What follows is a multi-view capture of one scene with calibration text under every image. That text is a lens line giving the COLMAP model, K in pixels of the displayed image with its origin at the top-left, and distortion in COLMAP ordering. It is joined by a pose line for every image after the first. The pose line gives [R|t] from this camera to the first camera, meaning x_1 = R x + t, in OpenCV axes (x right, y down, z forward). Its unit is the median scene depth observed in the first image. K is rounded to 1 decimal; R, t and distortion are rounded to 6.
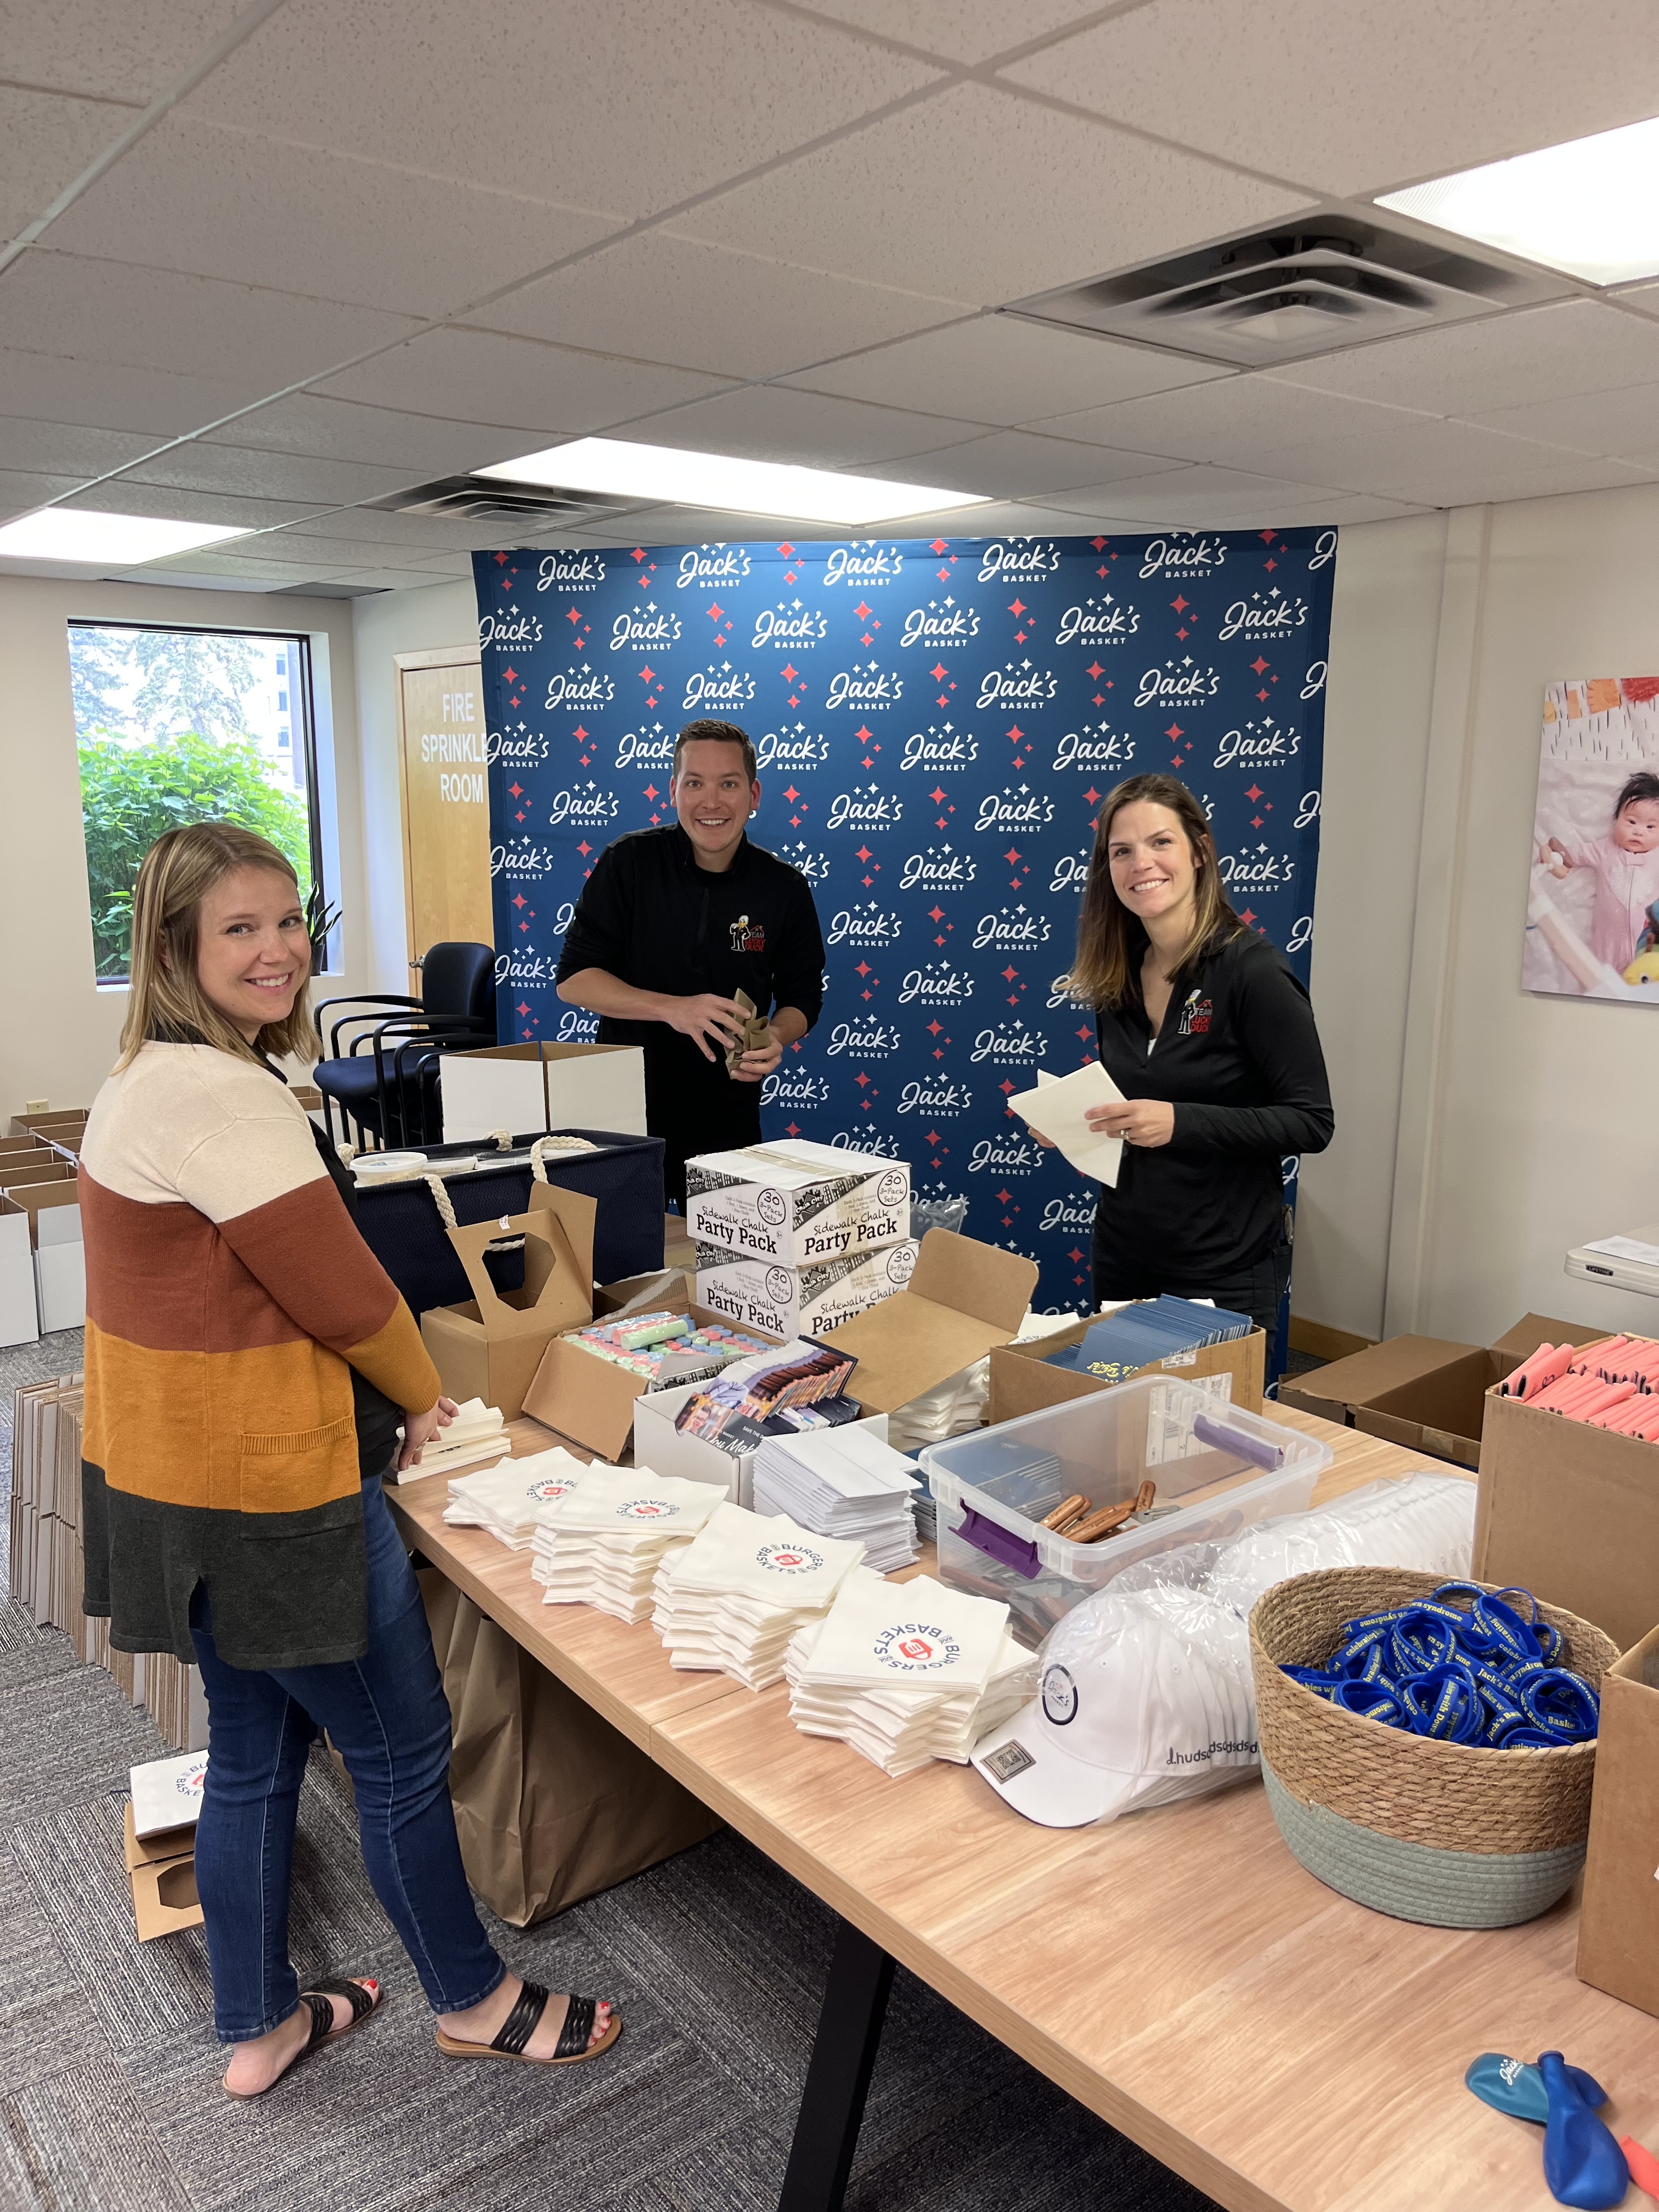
lens RADIAL K [[1683.8, 0, 829.5], [0, 1683.8, 1106.0], [0, 0, 1]] dist [0.088167, -0.128242]
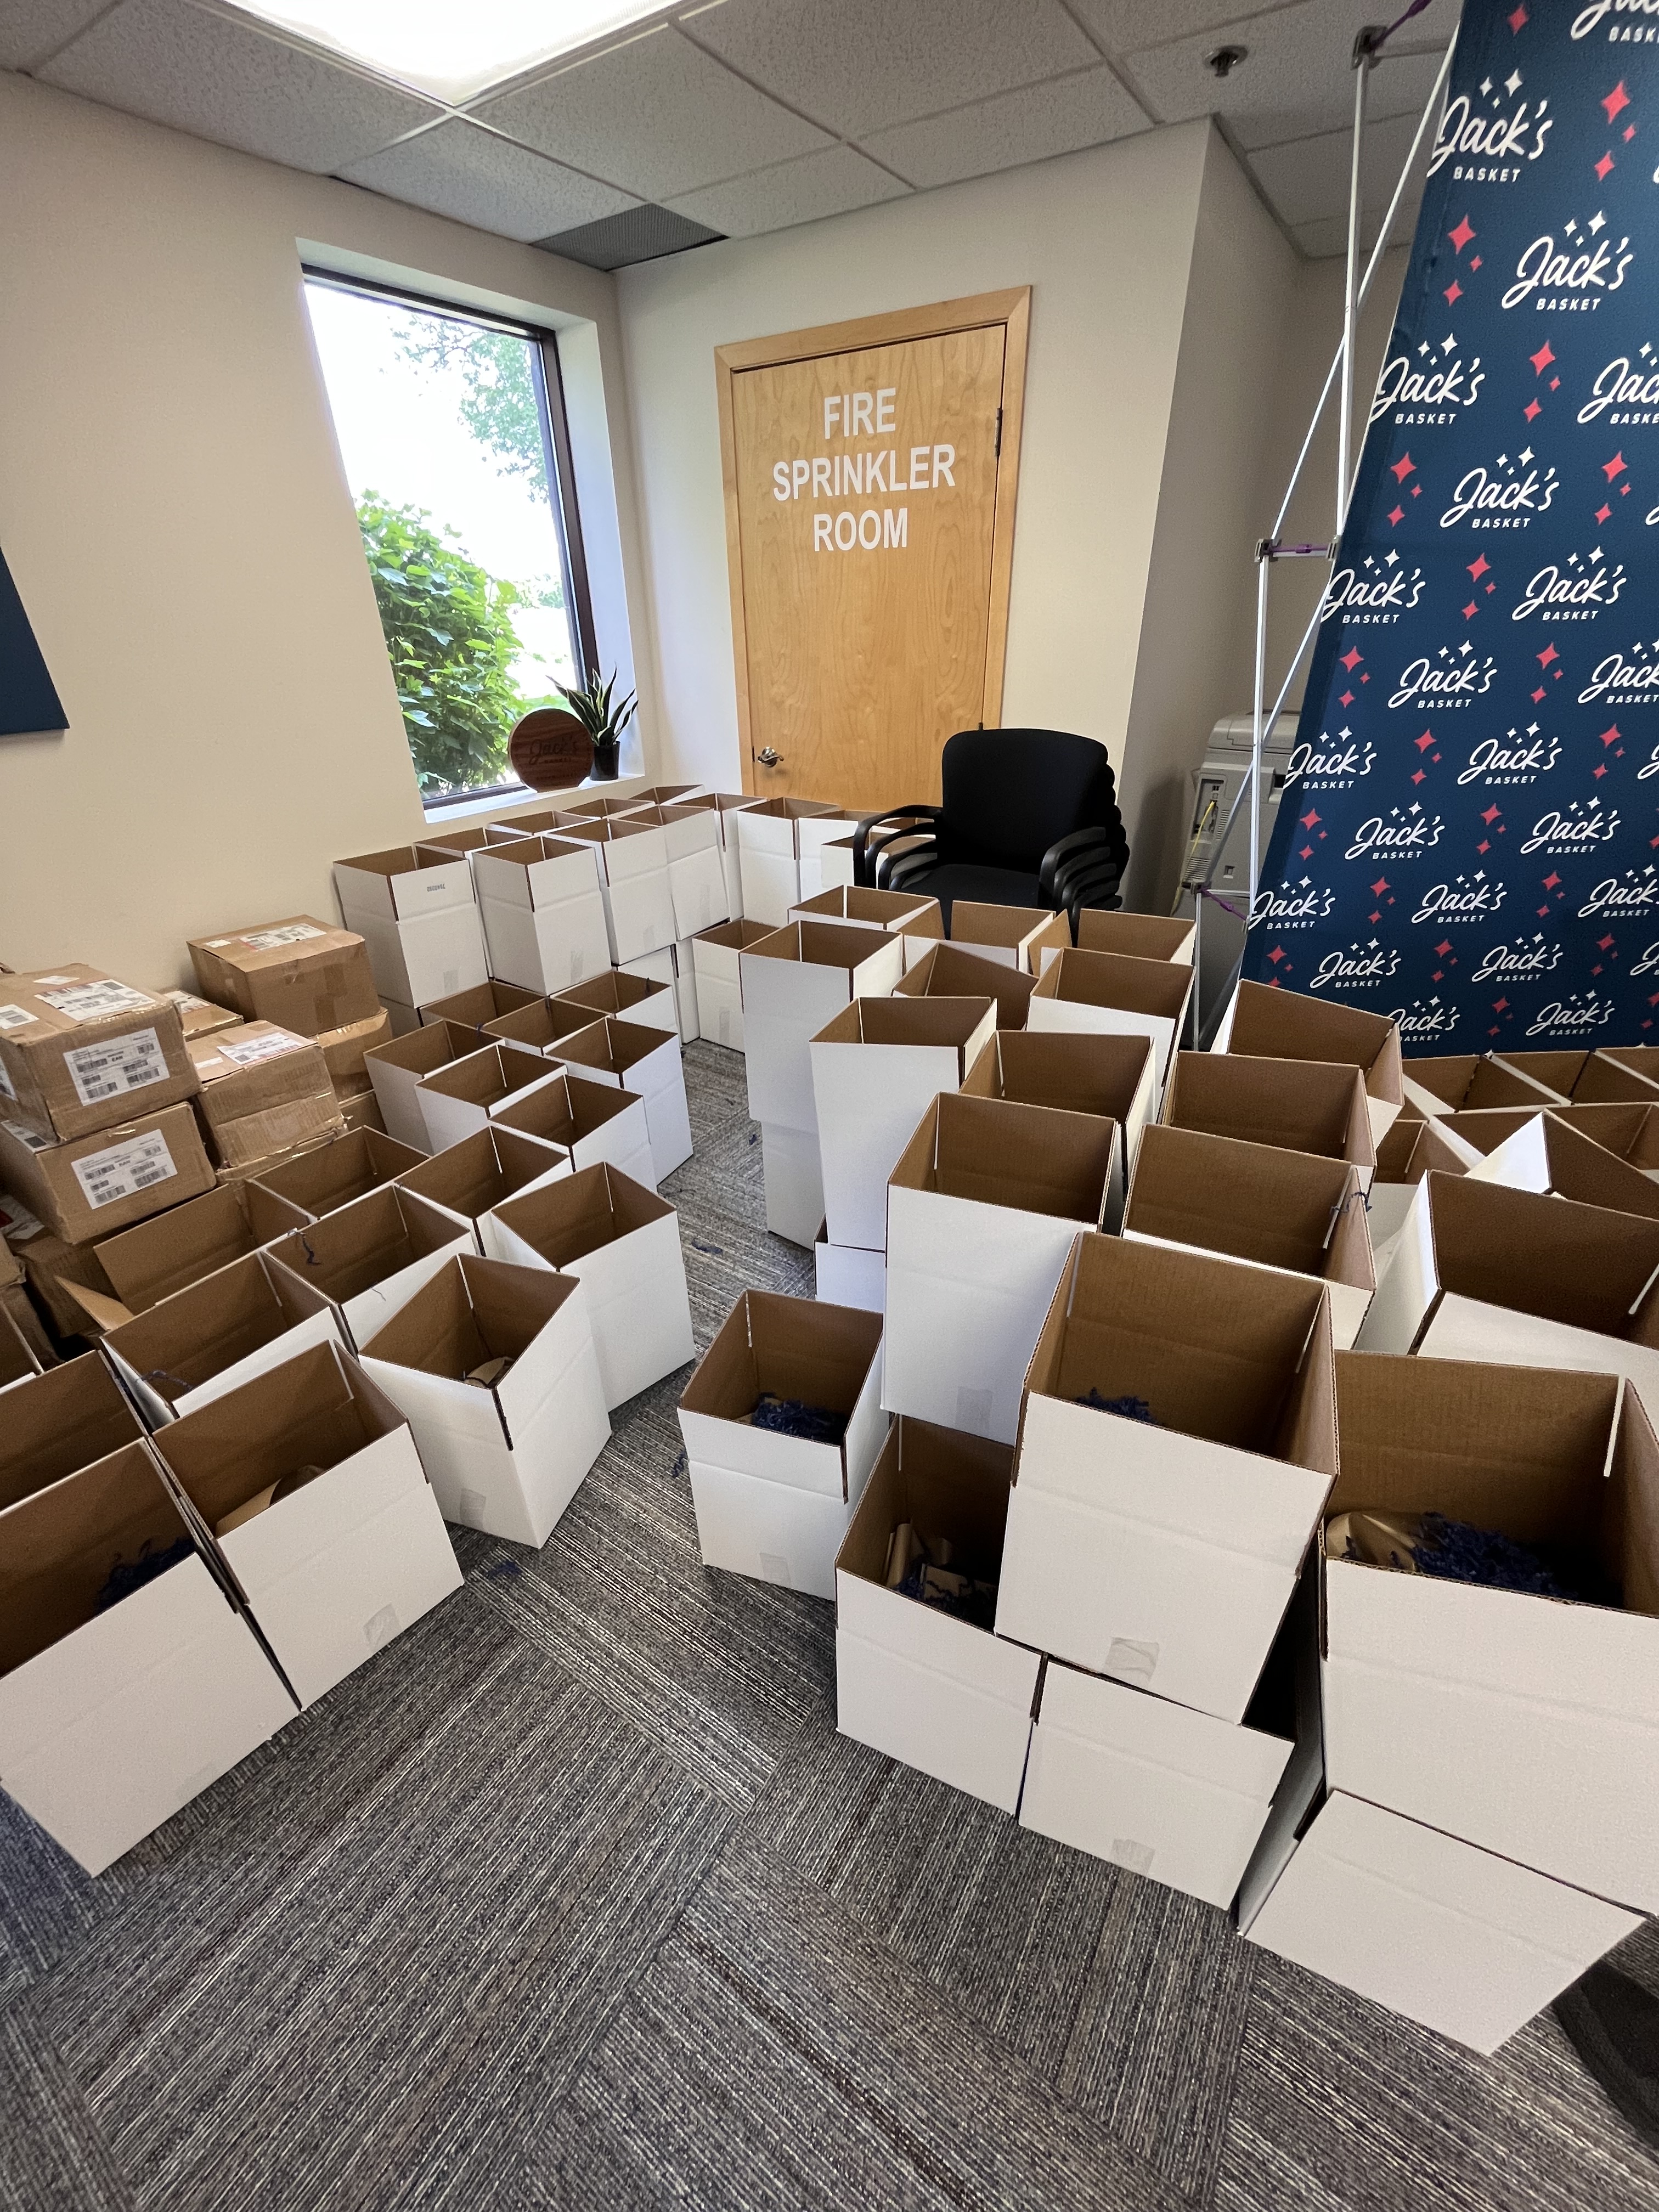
lens RADIAL K [[884.3, 0, 829.5], [0, 884.3, 1106.0], [0, 0, 1]] dist [0.001258, 0.000022]
pose [[0.957490, -0.155343, 0.243065, -1.011689], [0.069922, 0.942471, 0.326894, -0.166636], [-0.279863, -0.296002, 0.913269, 1.370597]]
